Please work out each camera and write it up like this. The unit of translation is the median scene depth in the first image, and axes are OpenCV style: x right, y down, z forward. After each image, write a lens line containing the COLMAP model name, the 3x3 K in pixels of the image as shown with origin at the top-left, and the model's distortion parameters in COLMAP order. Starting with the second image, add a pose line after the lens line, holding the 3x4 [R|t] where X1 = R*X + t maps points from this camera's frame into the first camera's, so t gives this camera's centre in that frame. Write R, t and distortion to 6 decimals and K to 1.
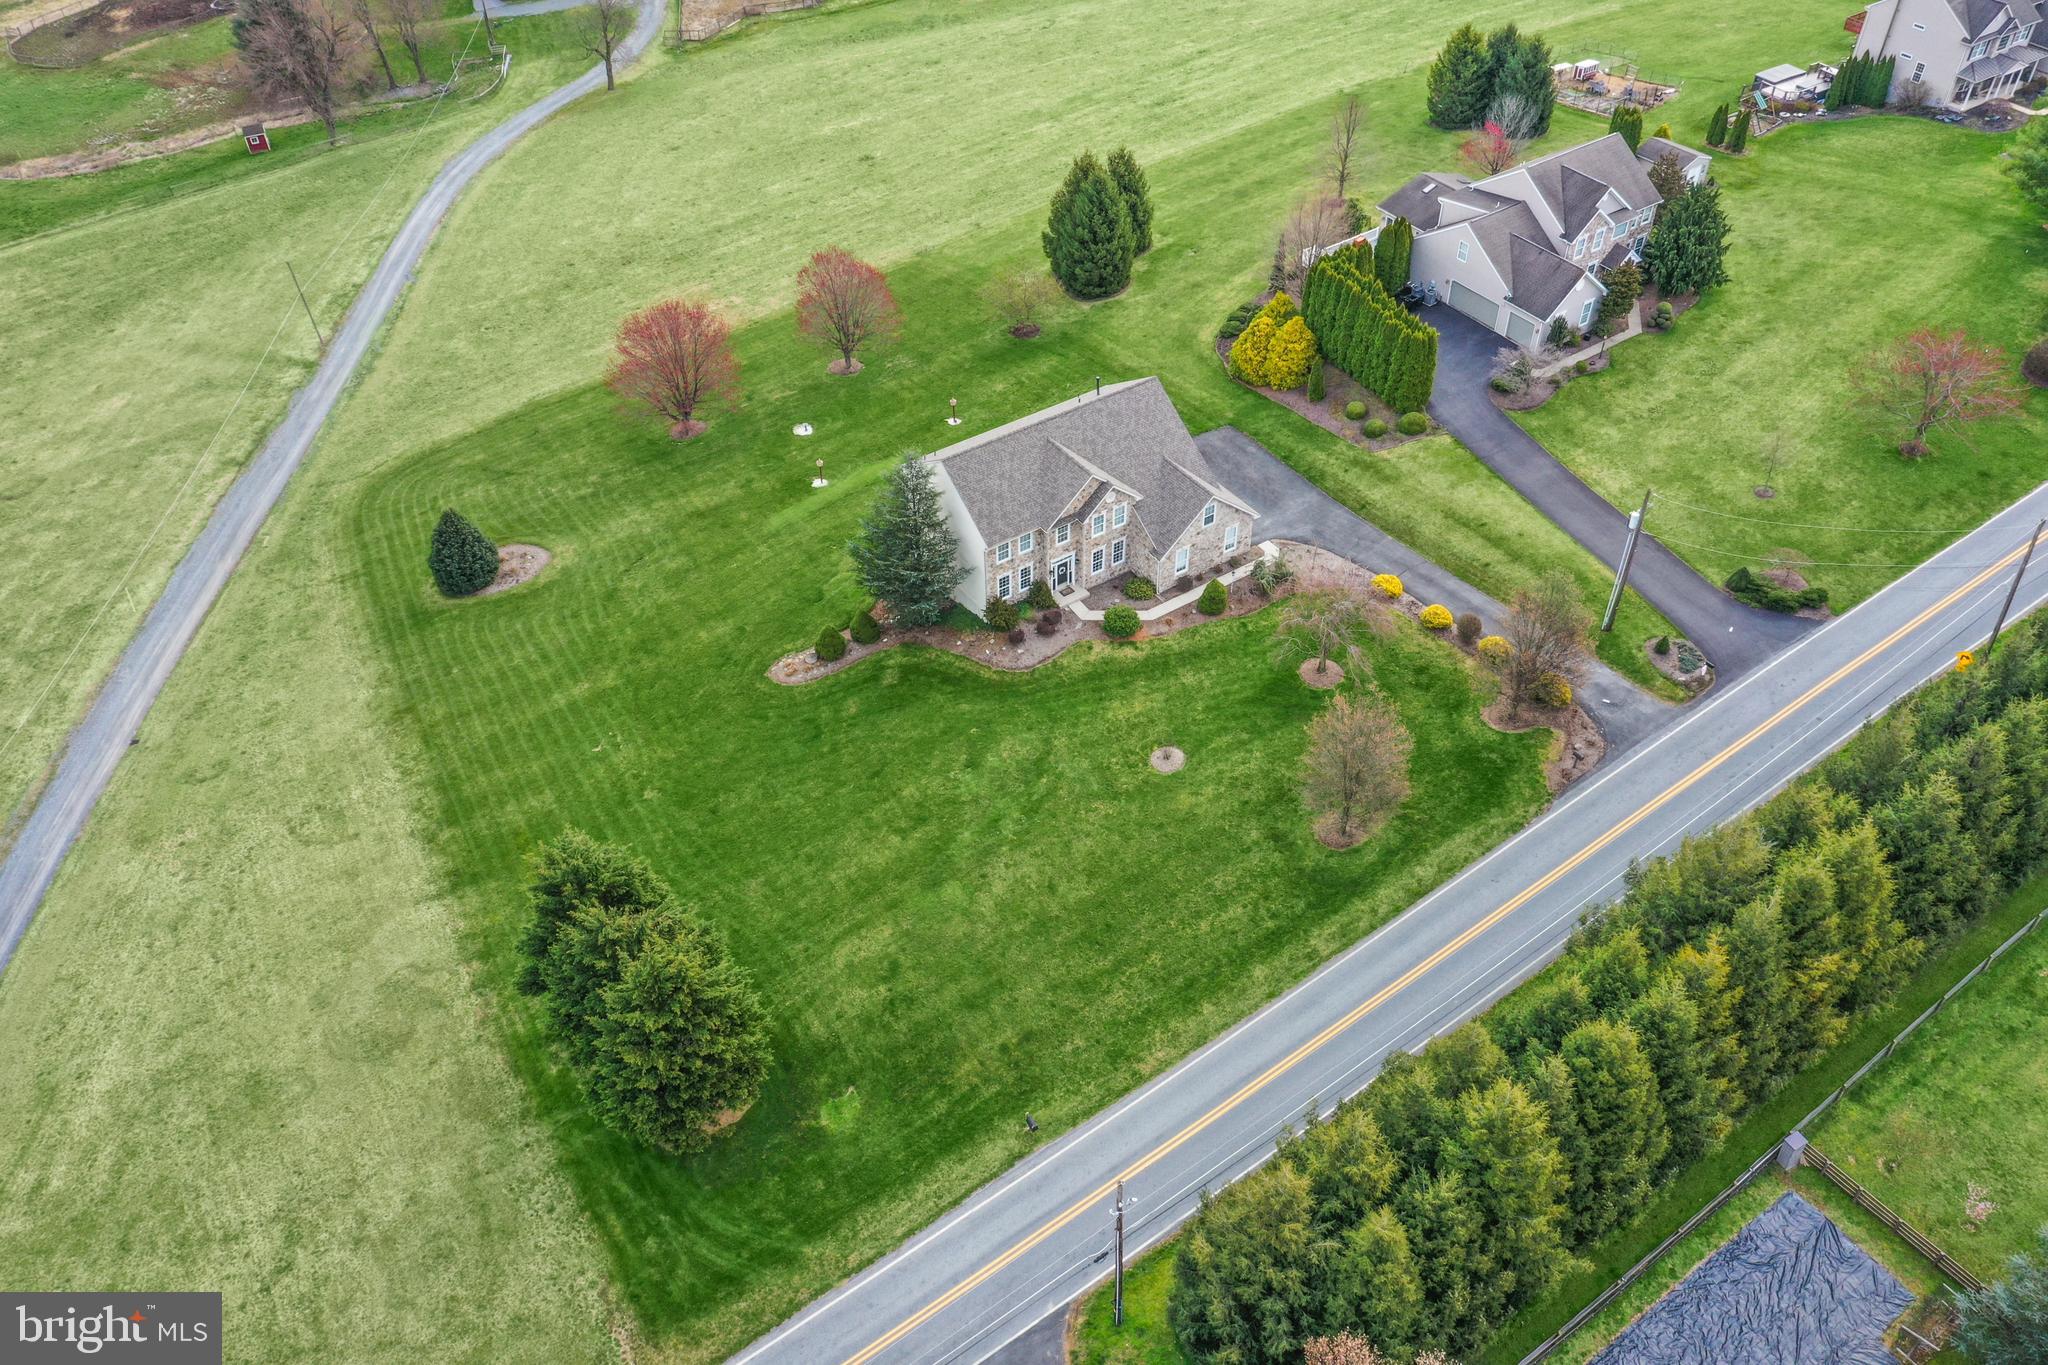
lens RADIAL K [[1621.2, 0, 1023.0], [0, 1621.2, 690.6], [0, 0, 1]] dist [0.000074, 0.003803]
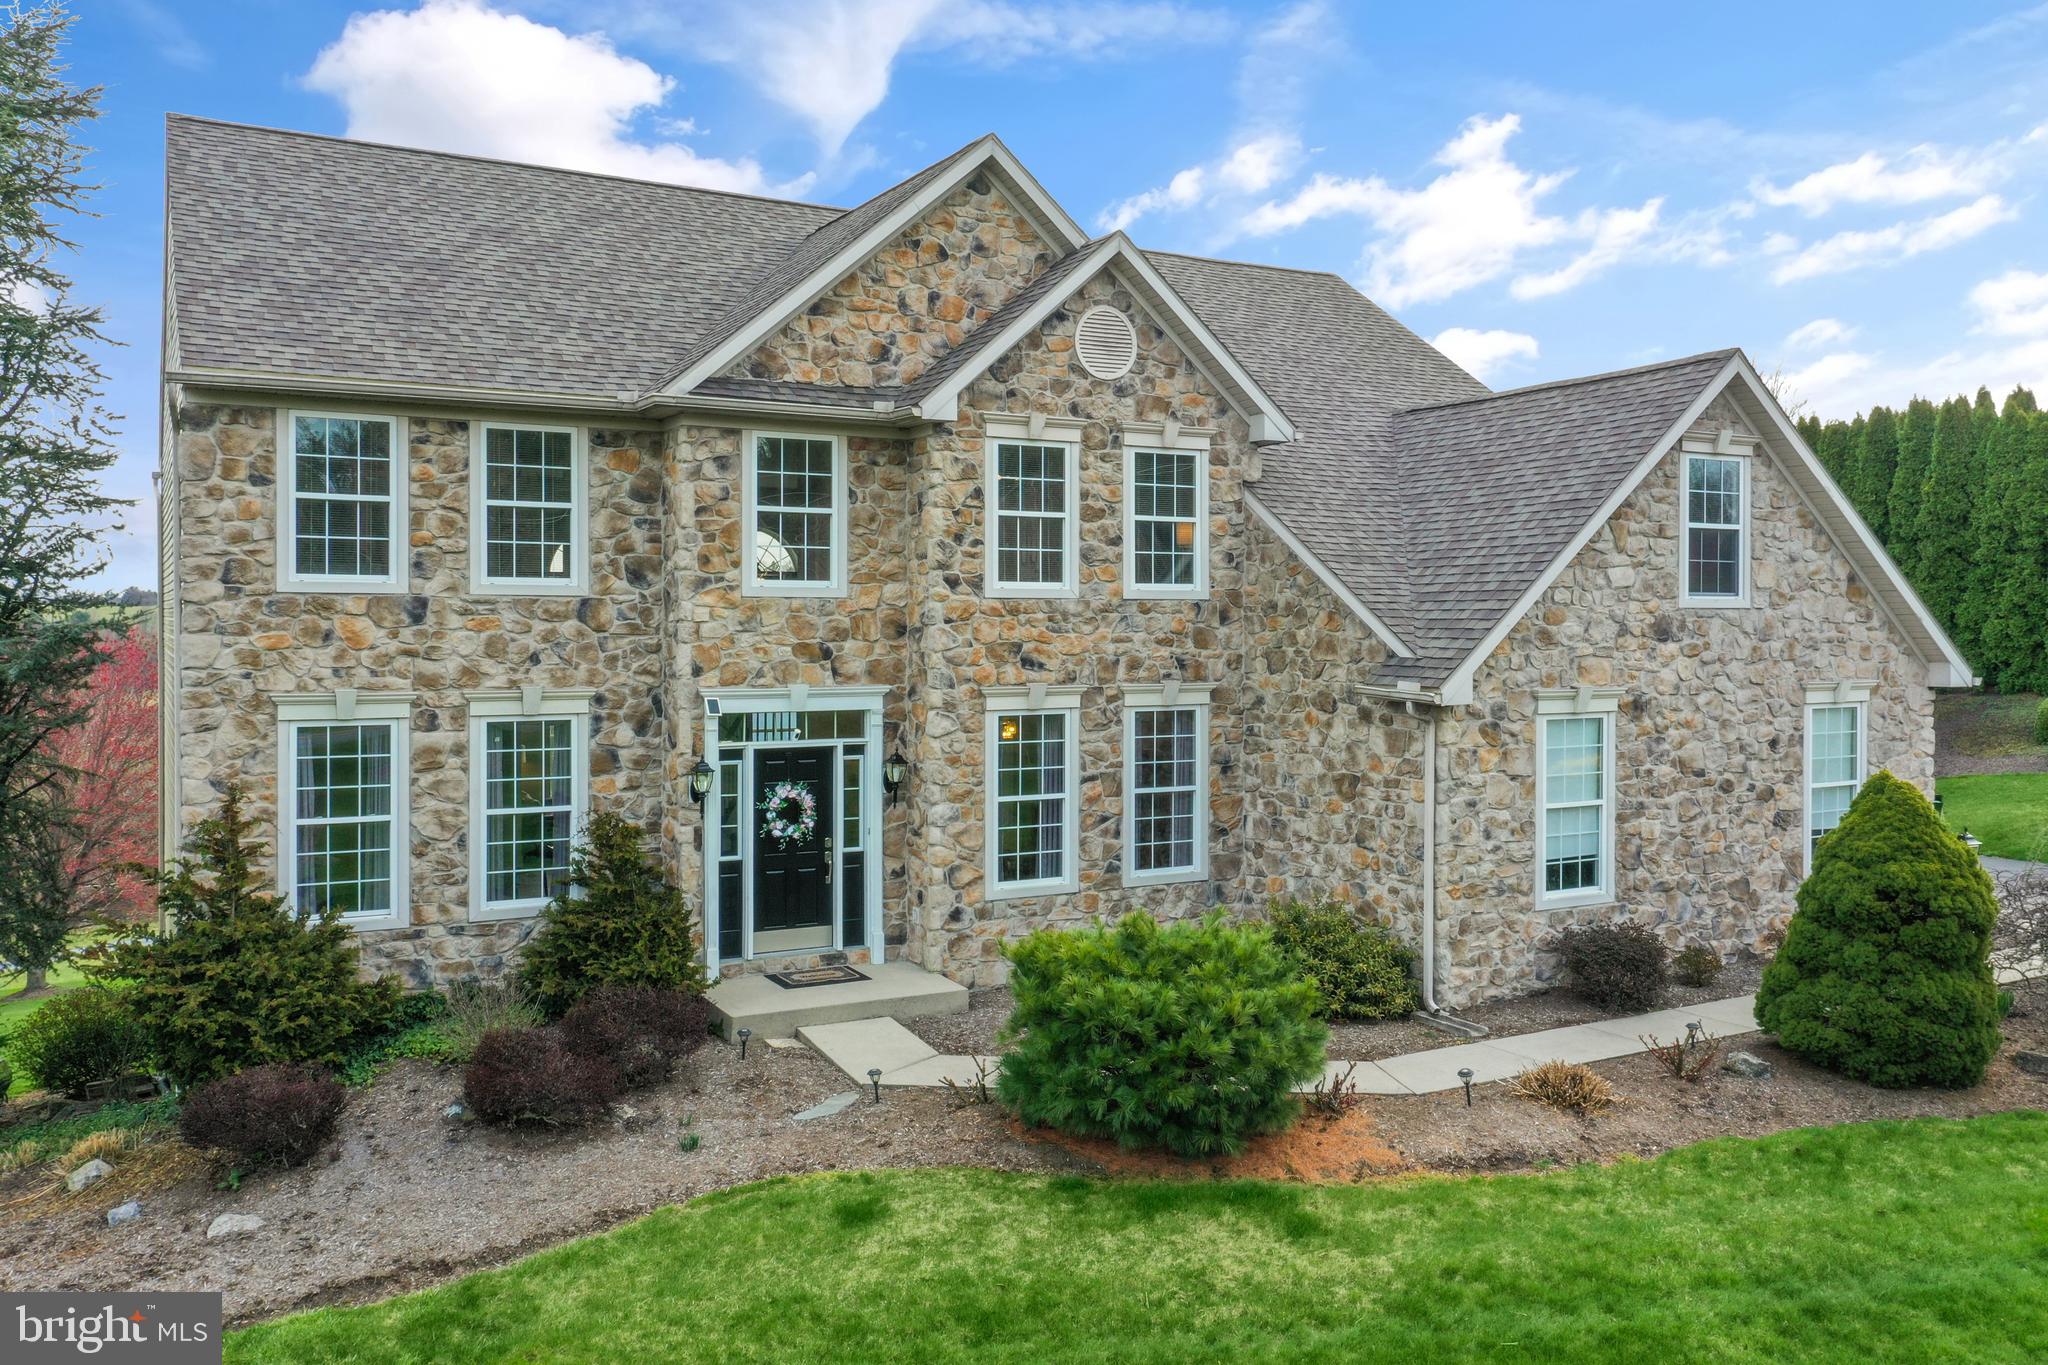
lens RADIAL K [[1629.6, 0, 1025.3], [0, 1629.6, 647.8], [0, 0, 1]] dist [0.002492, -0.000504]
pose [[0.995959, 0.012793, -0.088896, 0.060447], [-0.069317, 0.738865, -0.670278, 0.016562], [0.057107, 0.673732, 0.736766, 0.884978]]
